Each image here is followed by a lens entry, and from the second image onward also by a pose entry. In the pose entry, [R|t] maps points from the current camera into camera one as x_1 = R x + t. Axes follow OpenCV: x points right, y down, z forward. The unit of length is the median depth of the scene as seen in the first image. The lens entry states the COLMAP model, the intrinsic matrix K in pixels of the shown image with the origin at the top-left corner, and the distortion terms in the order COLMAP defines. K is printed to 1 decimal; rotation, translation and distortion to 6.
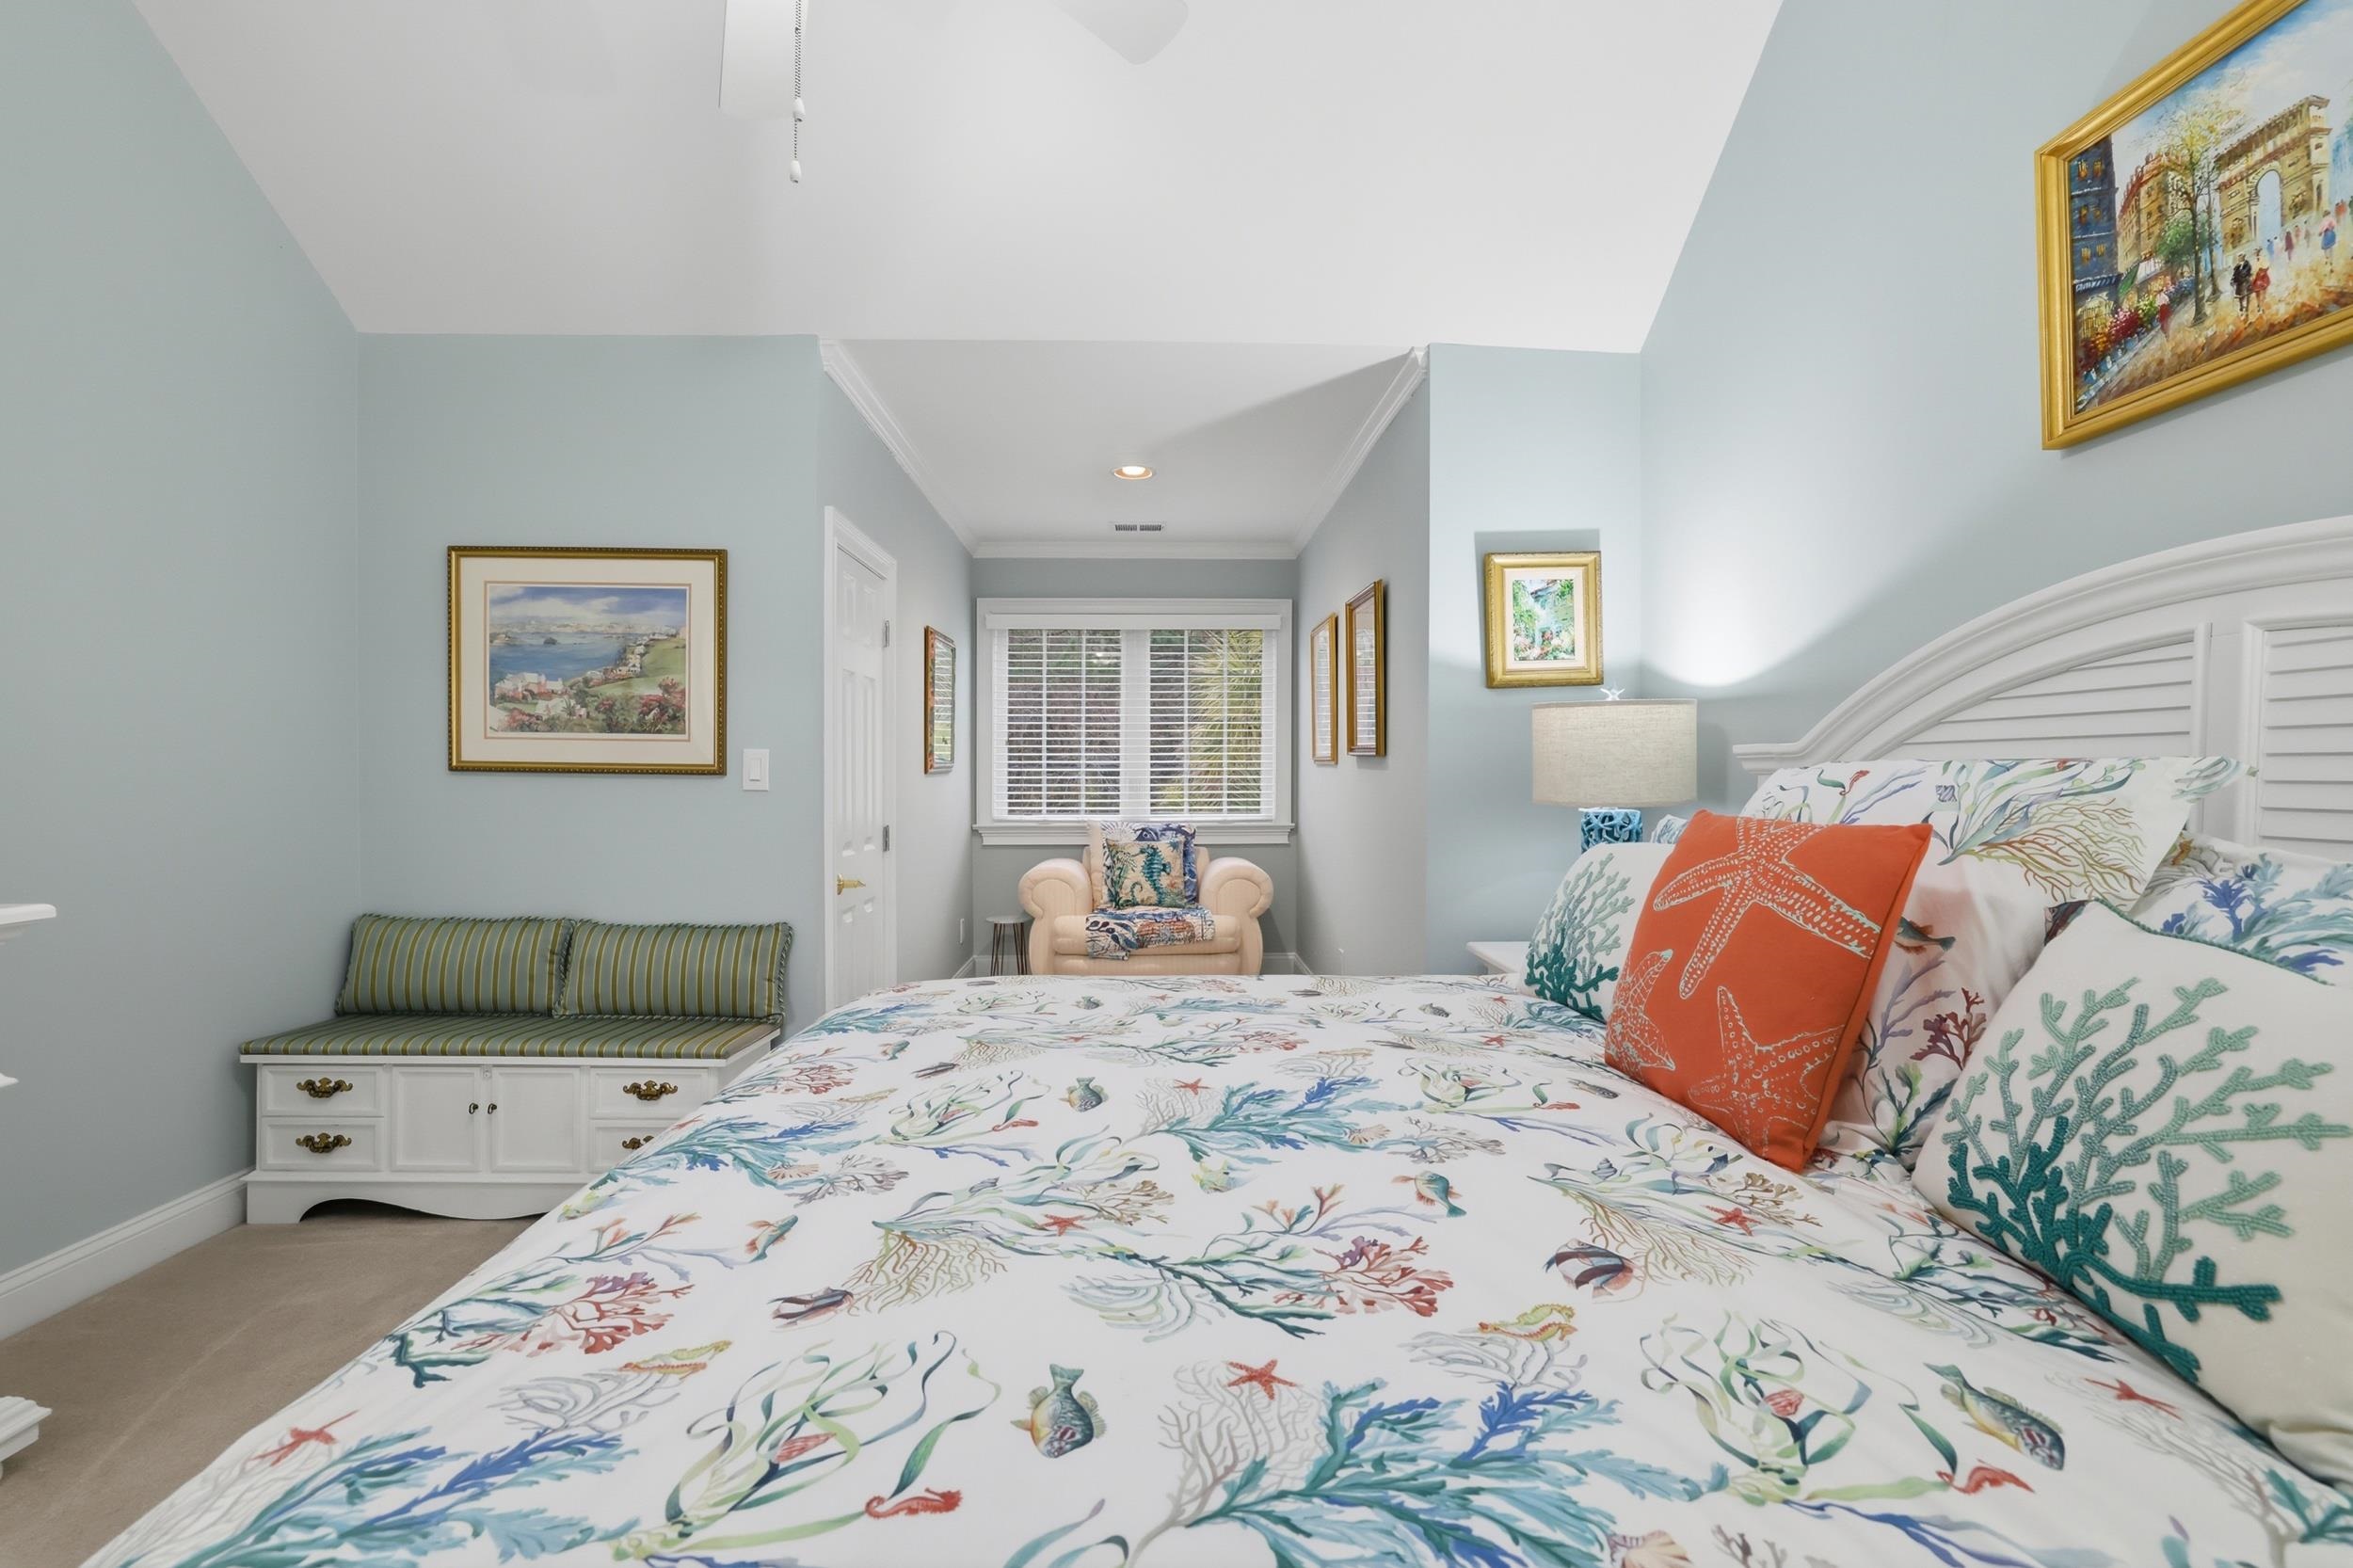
lens RADIAL K [[1038.7, 0, 1168.5], [0, 1038.7, 796.6], [0, 0, 1]] dist [-0.042550, 0.012276]
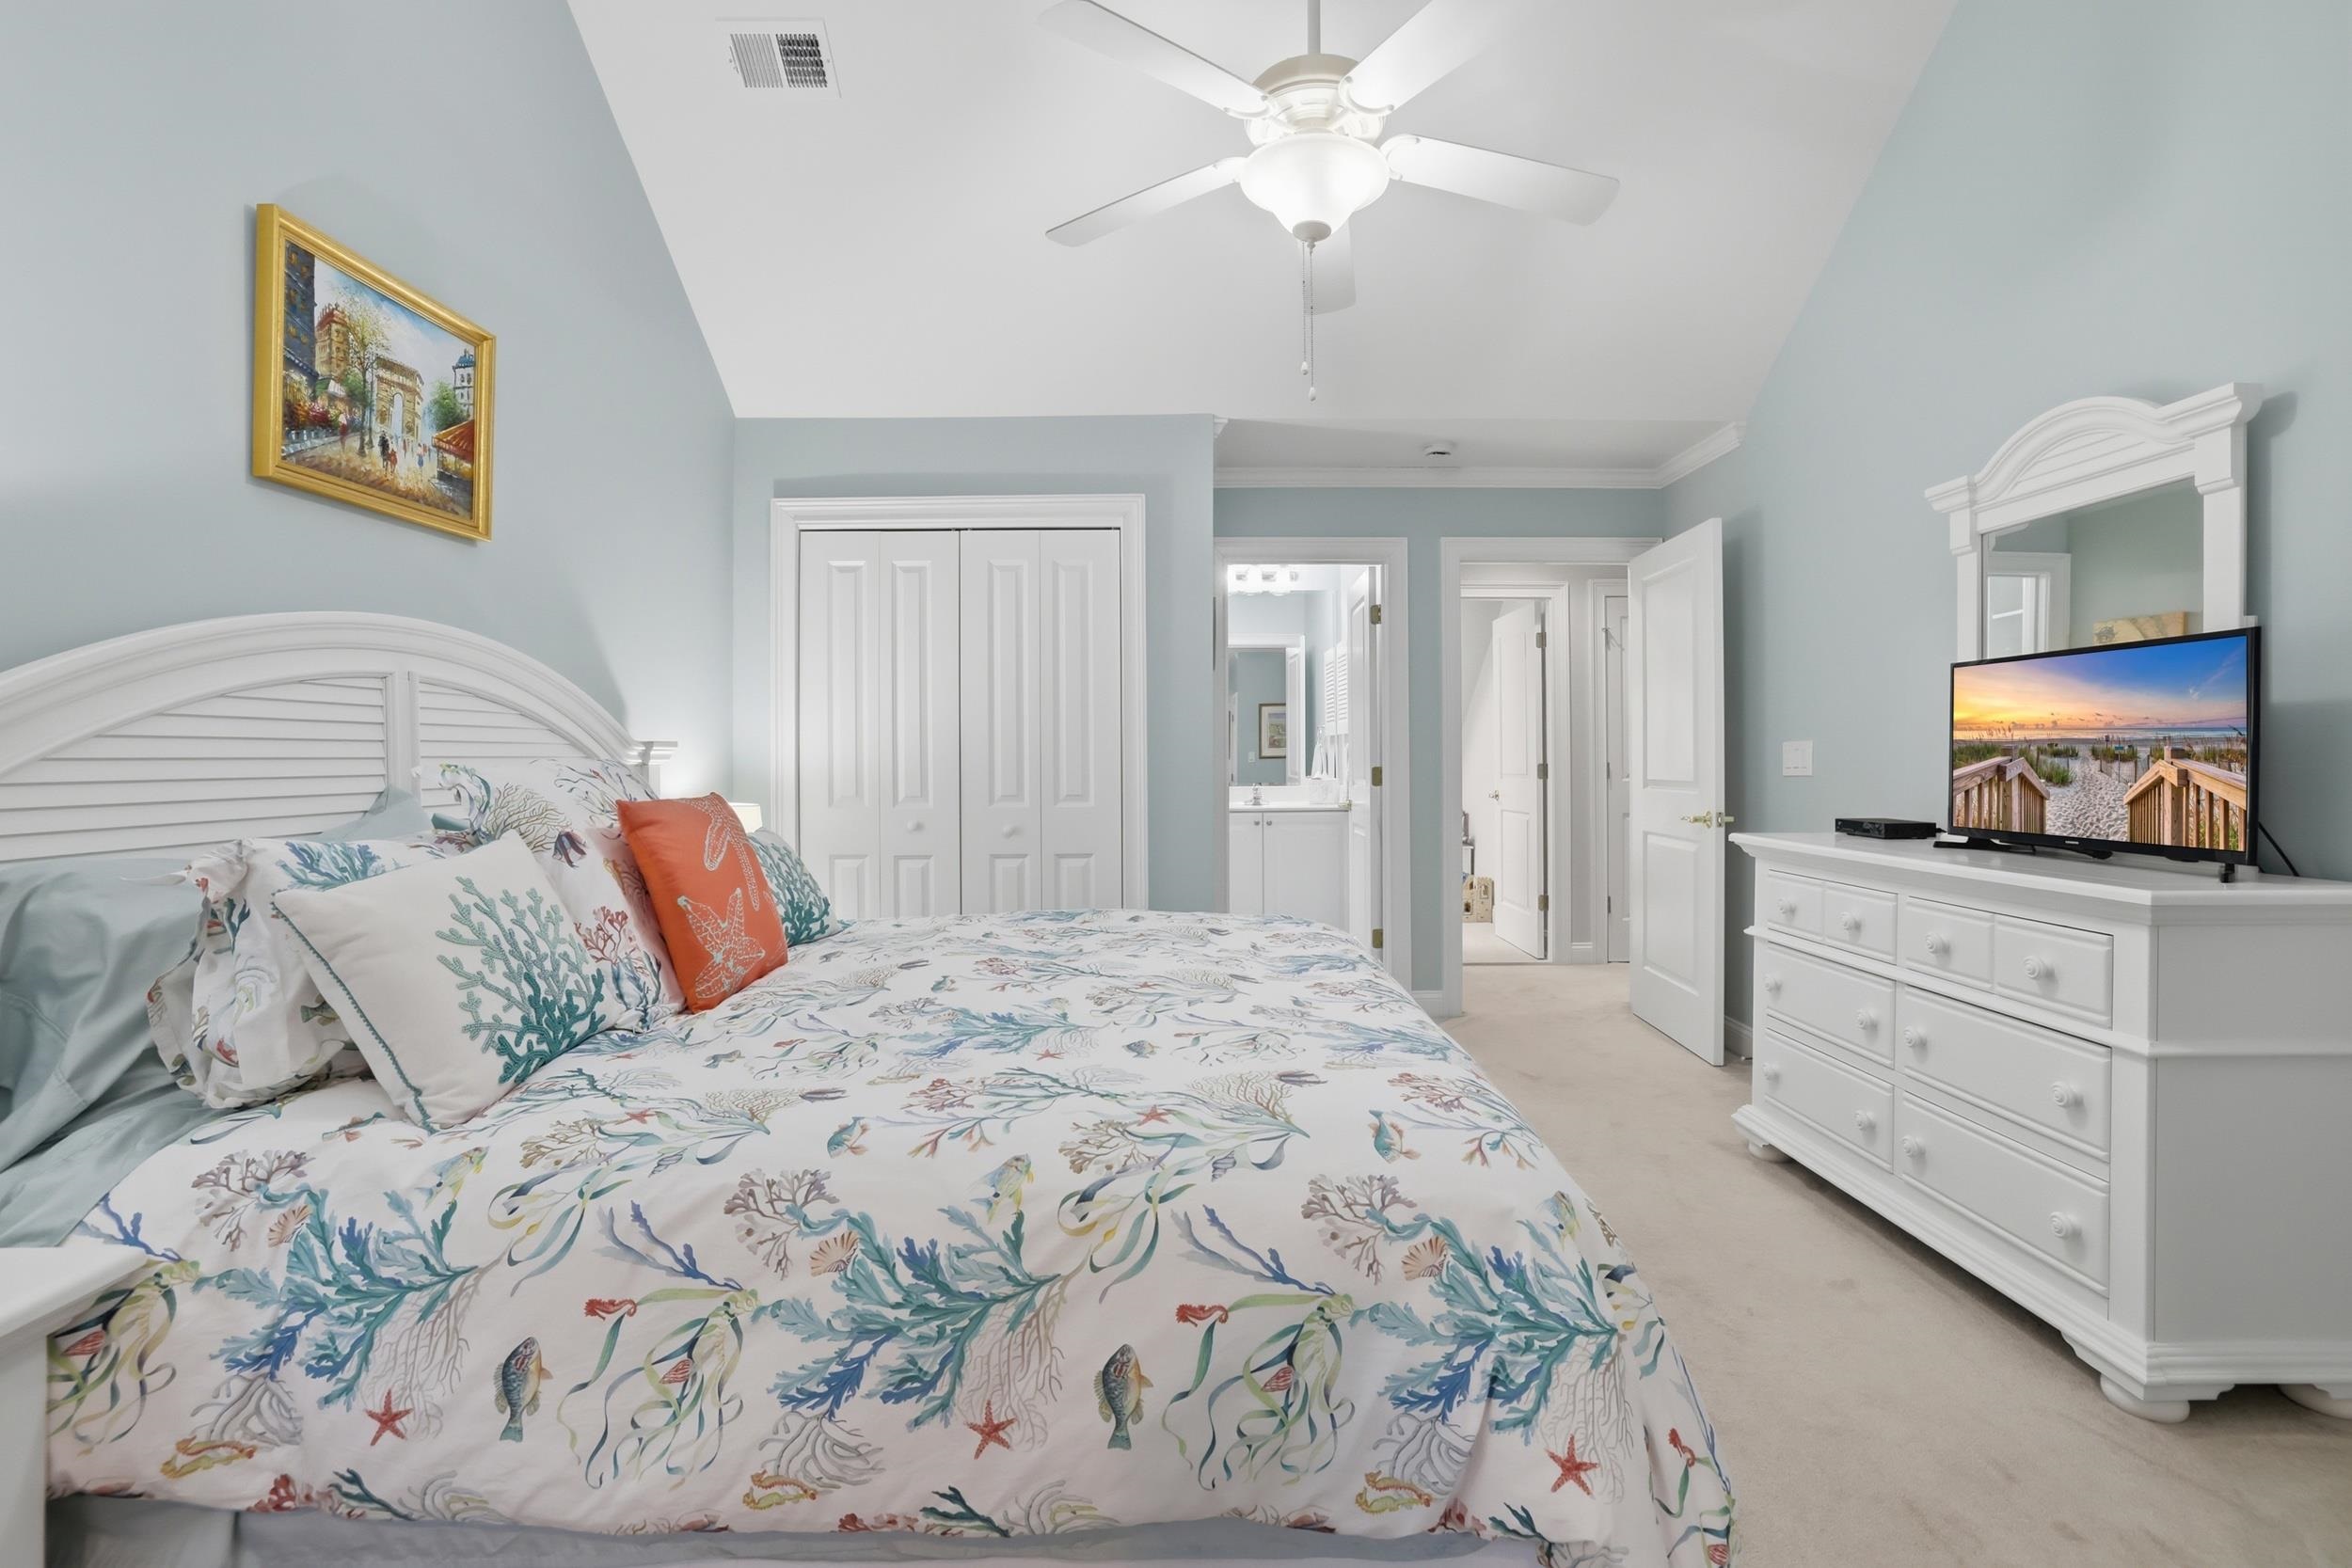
lens RADIAL K [[1038.2, 0, 1168.9], [0, 1038.2, 759.6], [0, 0, 1]] dist [-0.042550, 0.012276]
pose [[-0.999800, 0.002510, 0.019862, -0.140117], [0.003040, 0.999639, 0.026677, -0.064946], [-0.019788, 0.026732, -0.999447, 2.197690]]
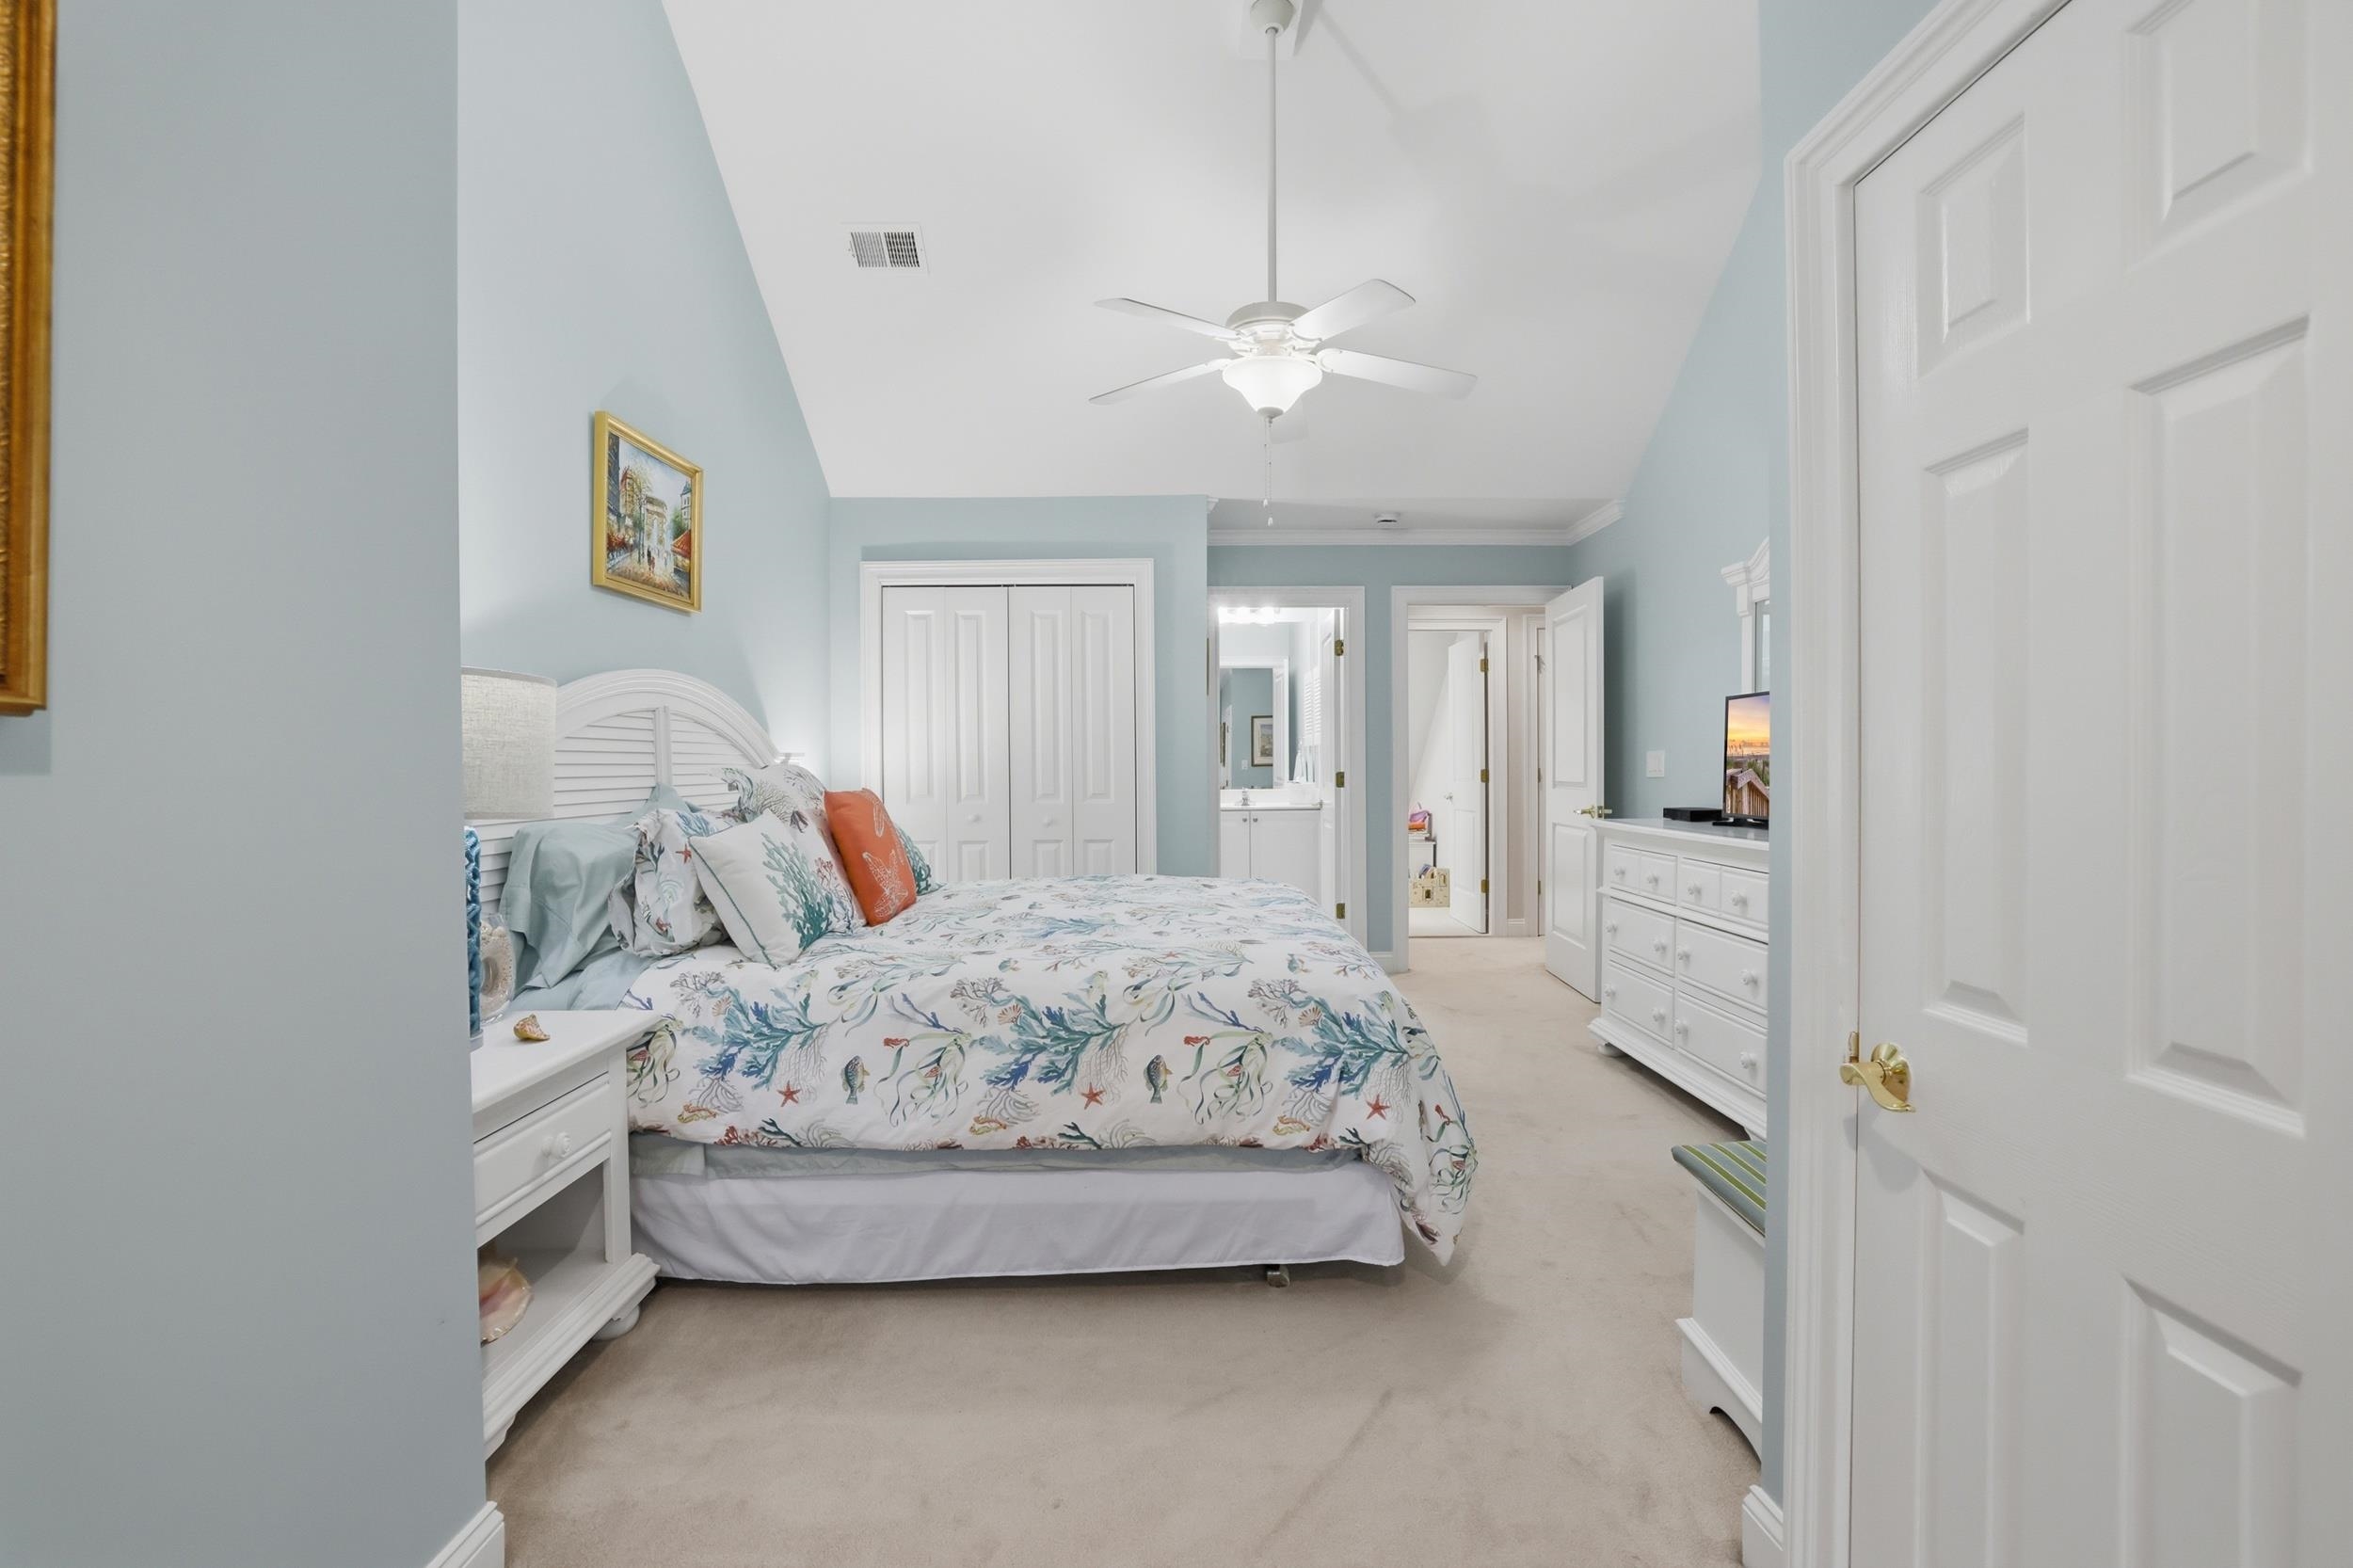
lens RADIAL K [[1038.7, 0, 1187.5], [0, 1038.7, 769.3], [0, 0, 1]] dist [-0.042550, 0.012276]
pose [[-0.999991, 0.004214, -0.000503, -0.136135], [0.004198, 0.999605, 0.027793, -0.076642], [0.000619, 0.027790, -0.999614, 2.904706]]
